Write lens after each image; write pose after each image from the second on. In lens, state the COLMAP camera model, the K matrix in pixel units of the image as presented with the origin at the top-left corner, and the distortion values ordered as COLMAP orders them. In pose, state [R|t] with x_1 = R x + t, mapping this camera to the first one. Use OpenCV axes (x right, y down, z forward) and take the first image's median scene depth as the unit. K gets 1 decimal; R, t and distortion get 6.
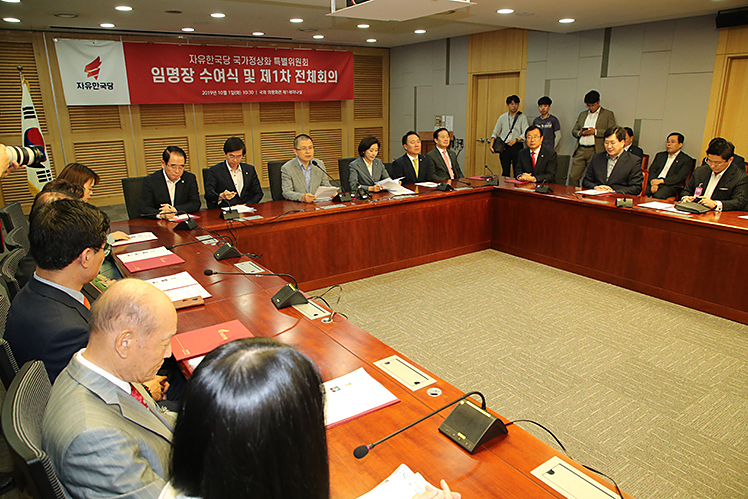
lens RADIAL K [[511.3, 0, 374.0], [0, 511.3, 249.5], [0, 0, 1]] dist [-0.076265, 0.040111]
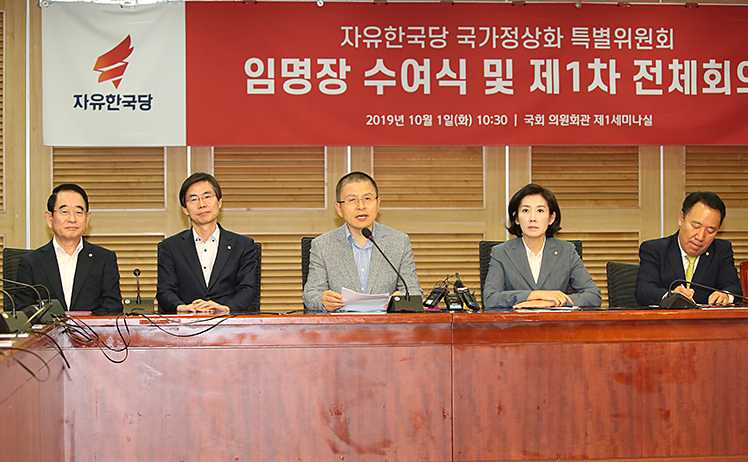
lens RADIAL K [[2150.4, 0, 374.0], [0, 2150.4, 231.0], [0, 0, 1]] dist [-0.329636, -0.175694]
pose [[0.873825, 0.002511, -0.486235, 0.455638], [-0.137235, 0.960605, -0.241669, 0.162138], [0.466473, 0.277905, 0.839745, -0.340086]]
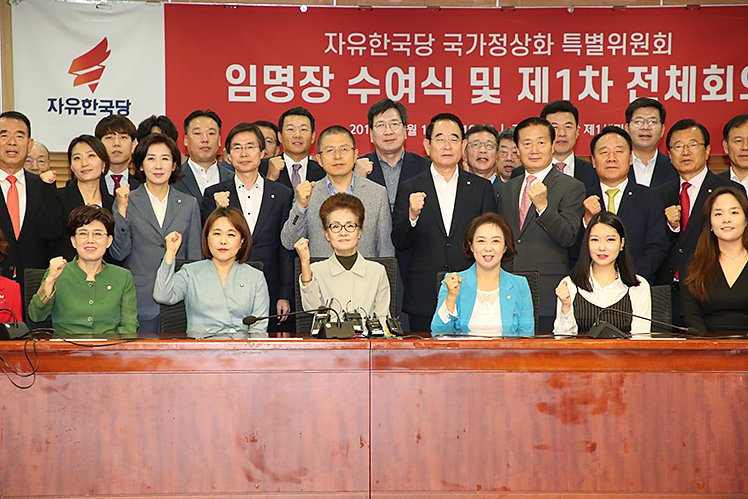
lens RADIAL K [[2178.3, 0, 374.0], [0, 2178.3, 249.5], [0, 0, 1]] dist [0.697483, 0.159849]
pose [[0.853975, 0.018378, -0.519990, 0.526617], [-0.155849, 0.962527, -0.221931, 0.135729], [0.496426, 0.270563, 0.824838, -0.315121]]
